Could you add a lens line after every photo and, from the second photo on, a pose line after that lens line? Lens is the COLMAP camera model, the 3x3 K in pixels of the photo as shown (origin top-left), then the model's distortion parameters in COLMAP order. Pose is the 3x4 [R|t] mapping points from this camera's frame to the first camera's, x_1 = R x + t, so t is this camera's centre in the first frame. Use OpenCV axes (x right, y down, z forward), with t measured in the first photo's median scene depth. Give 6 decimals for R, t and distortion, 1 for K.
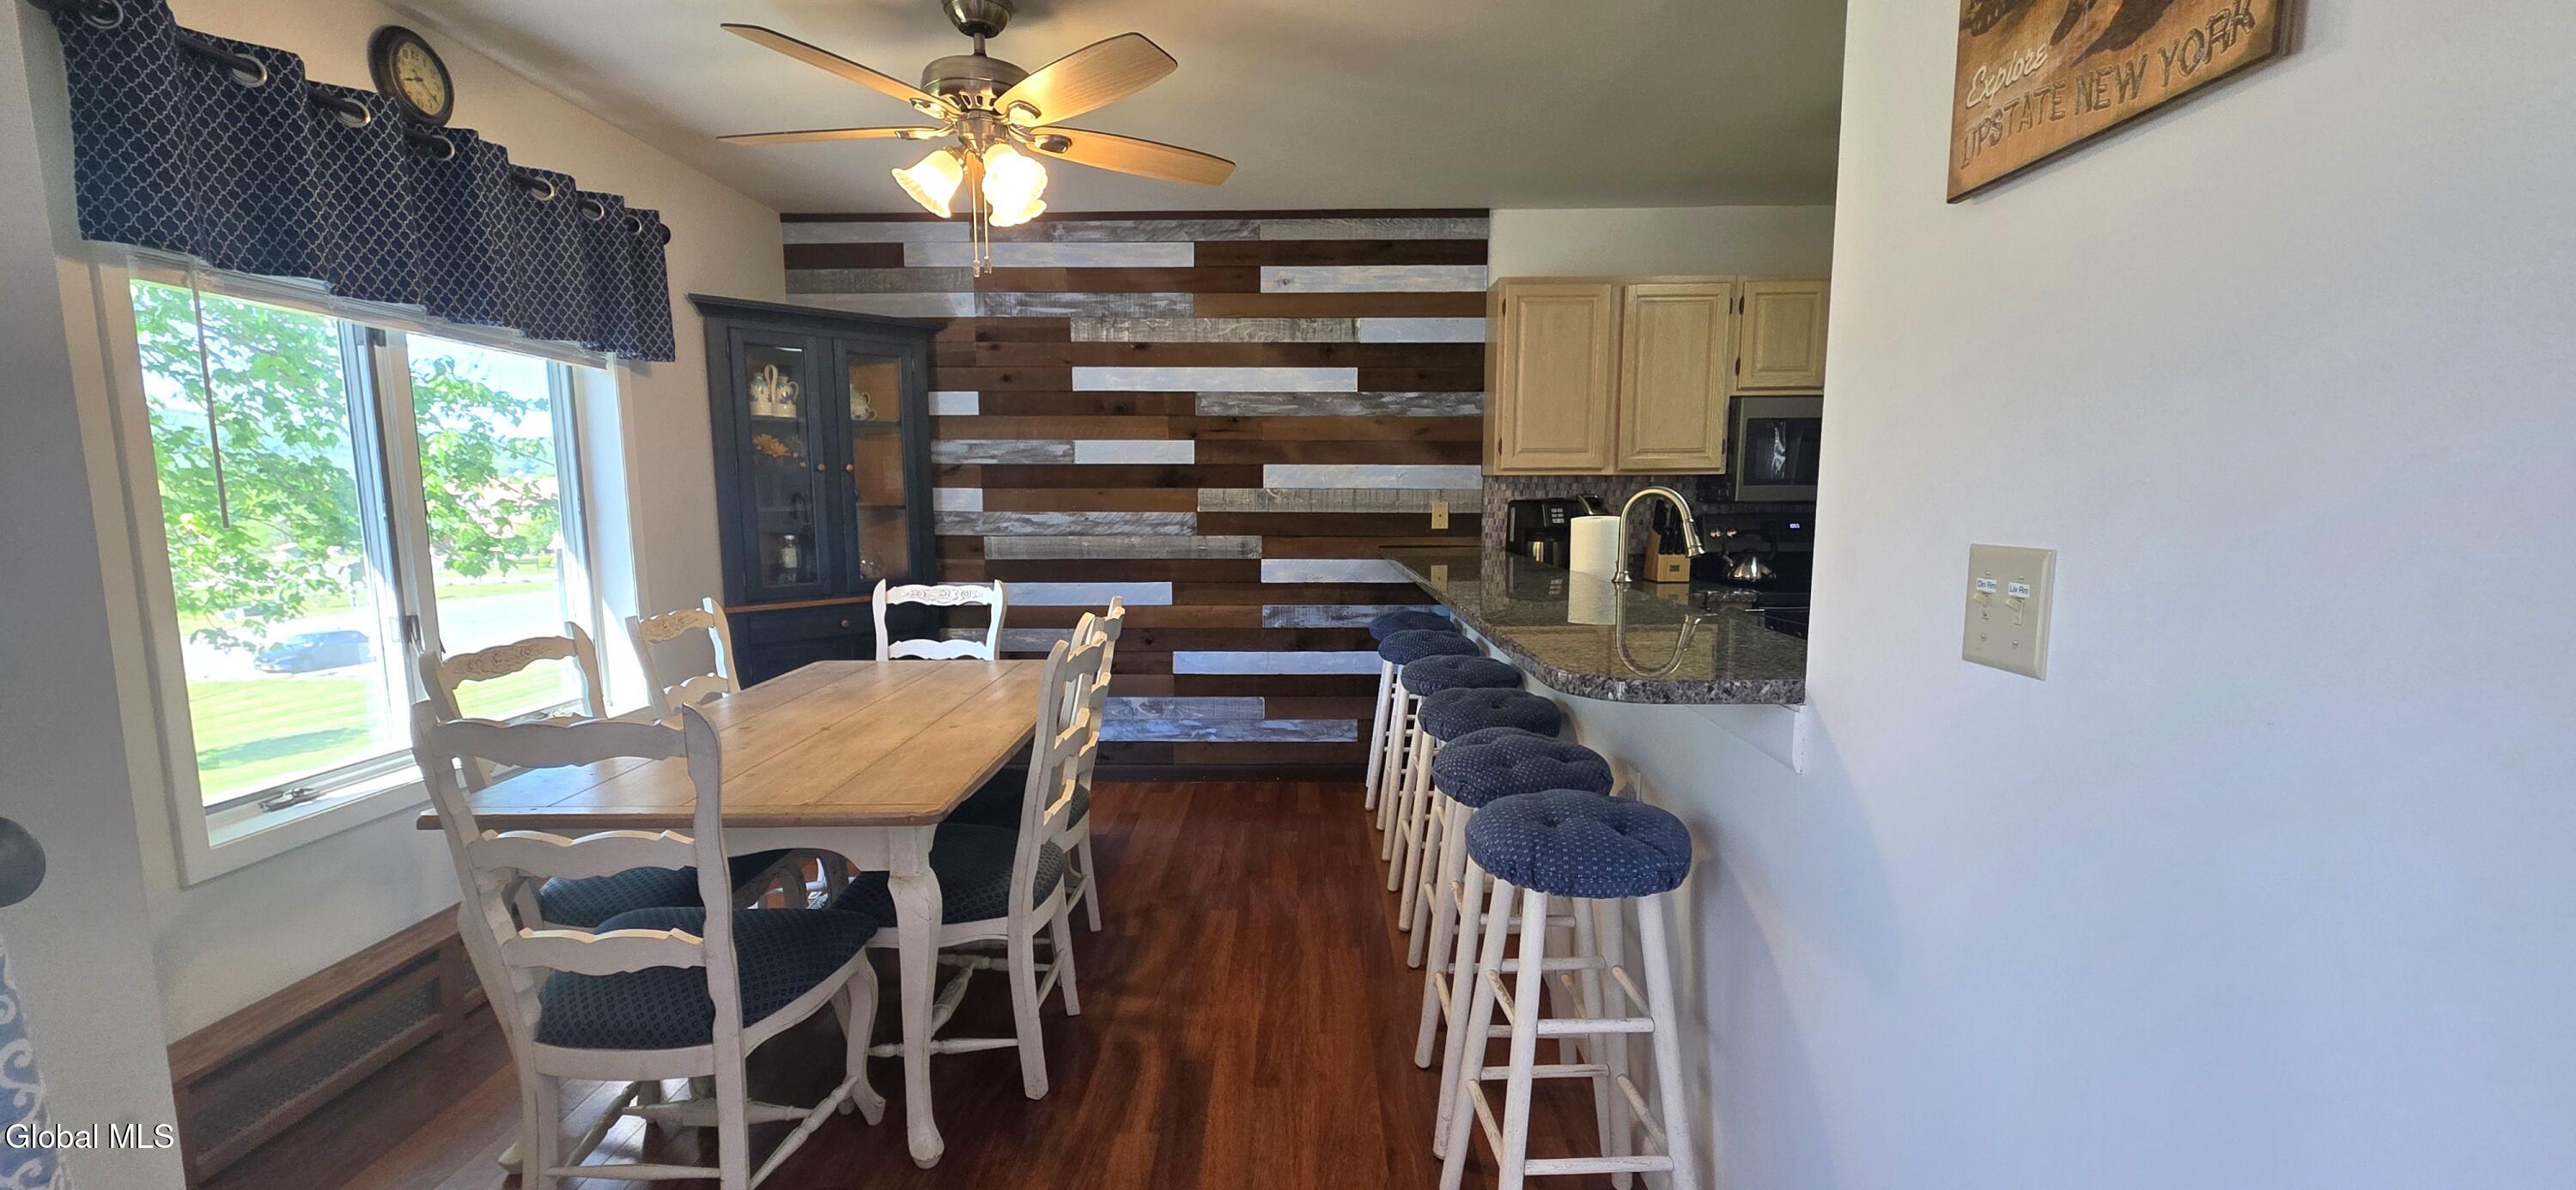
lens RADIAL K [[1012.3, 0, 1278.8], [0, 1012.3, 605.0], [0, 0, 1]] dist [0.001017, -0.000074]
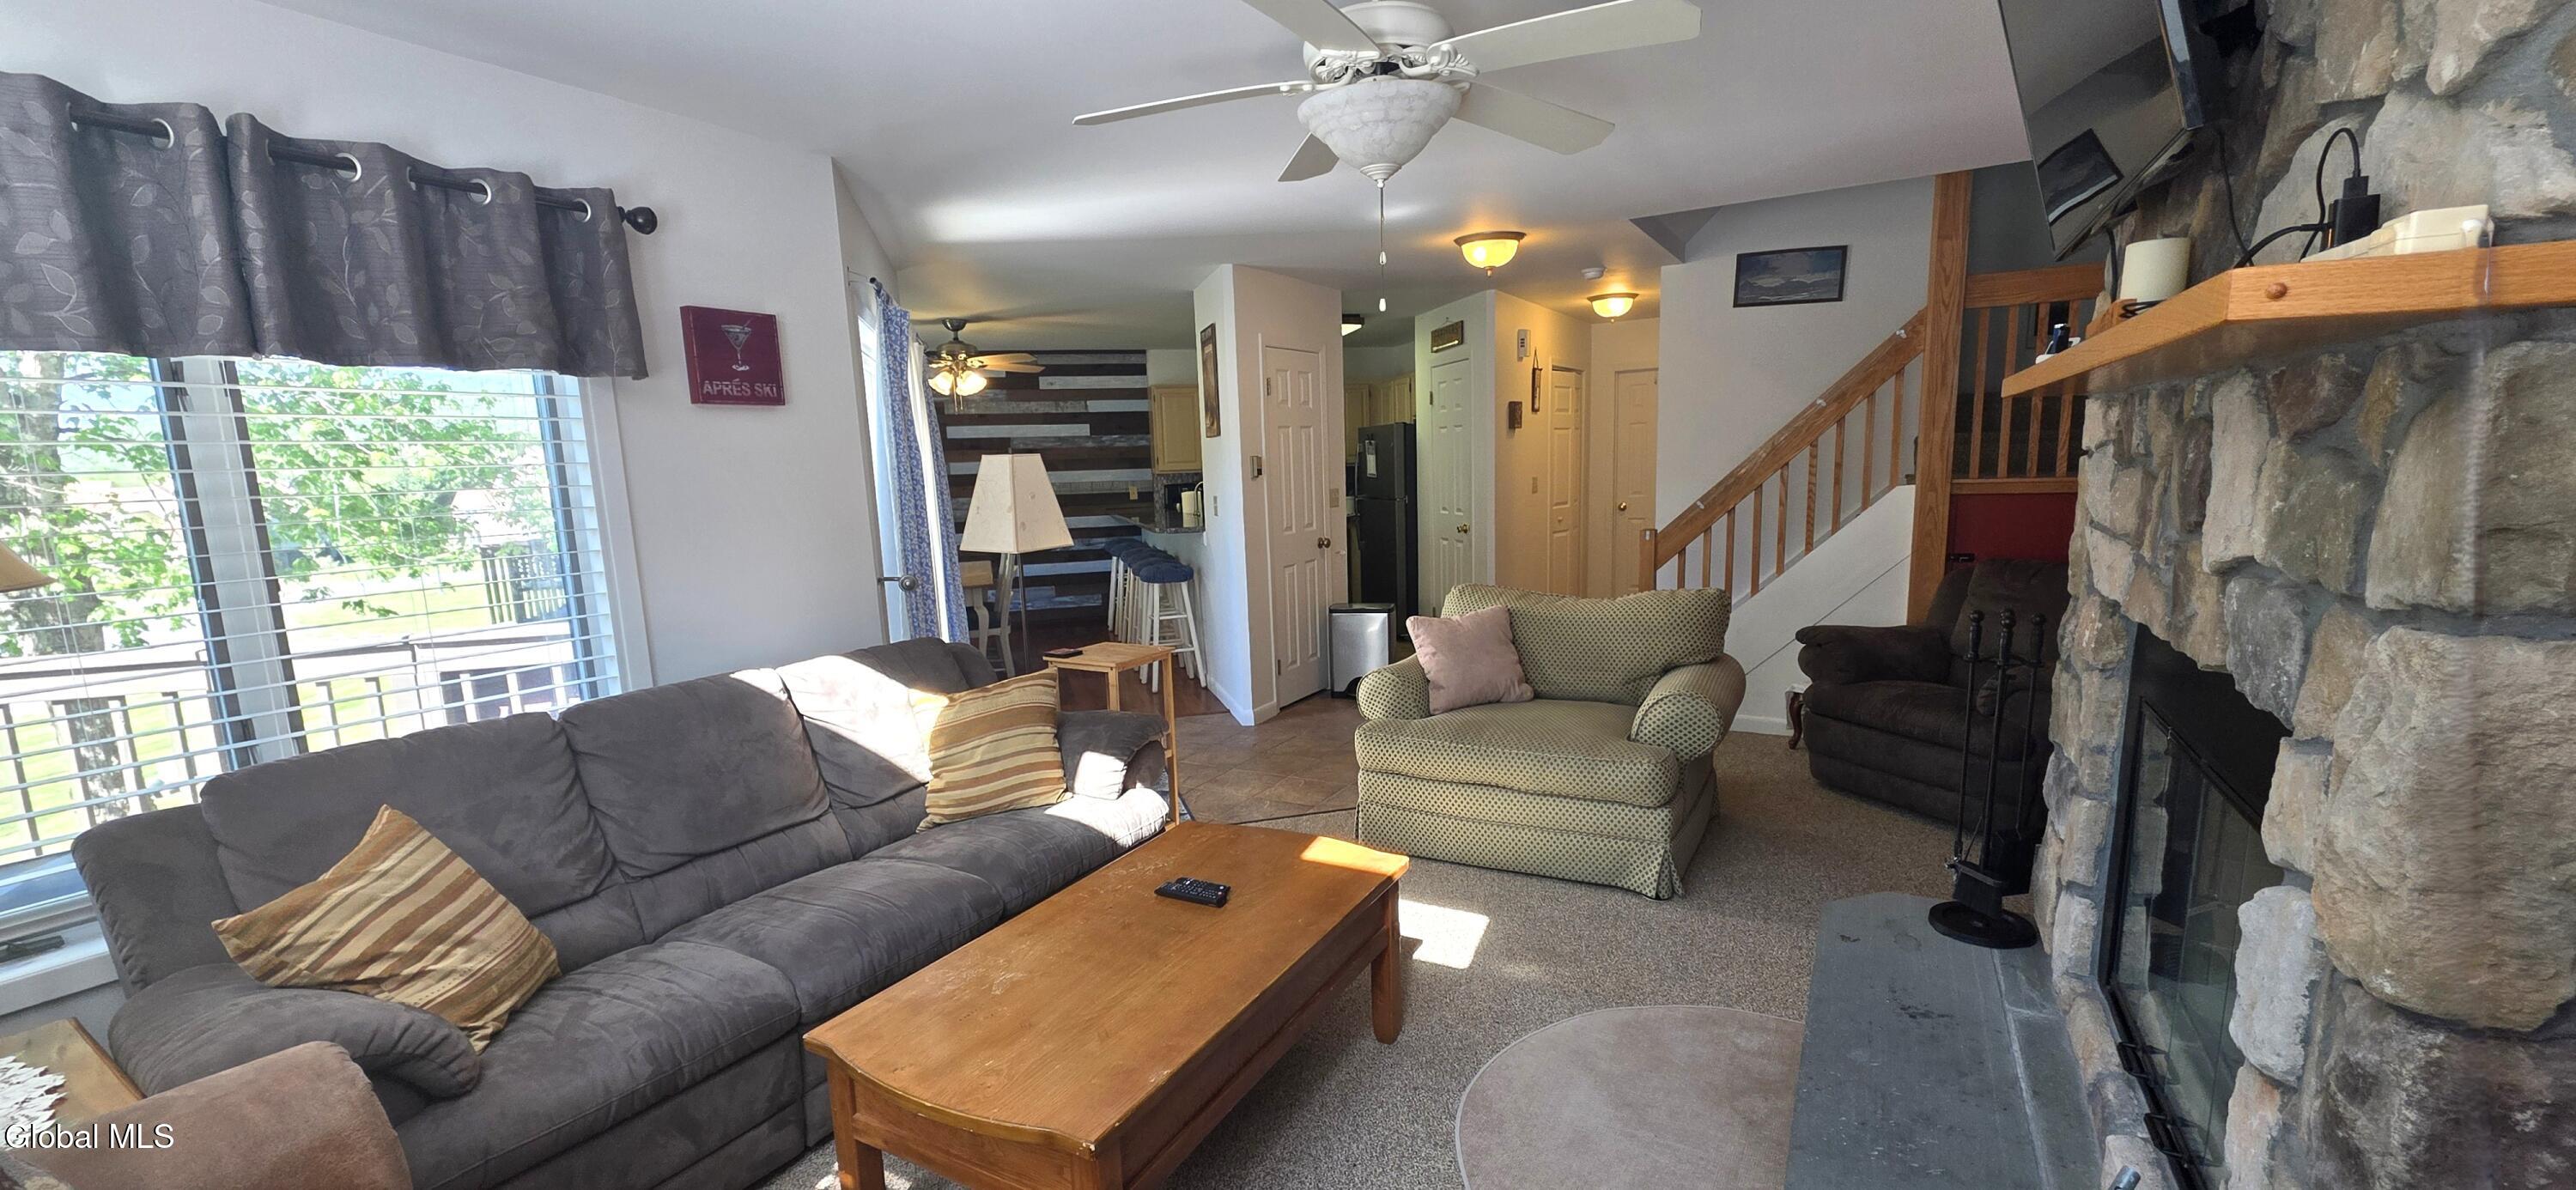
lens RADIAL K [[1012.3, 0, 1278.8], [0, 1012.3, 605.0], [0, 0, 1]] dist [0.001017, -0.000074]
pose [[0.957652, -0.072503, 0.278652, -0.159020], [0.064776, 0.997219, 0.036852, 0.087958], [-0.280549, -0.017241, 0.959685, -1.136557]]
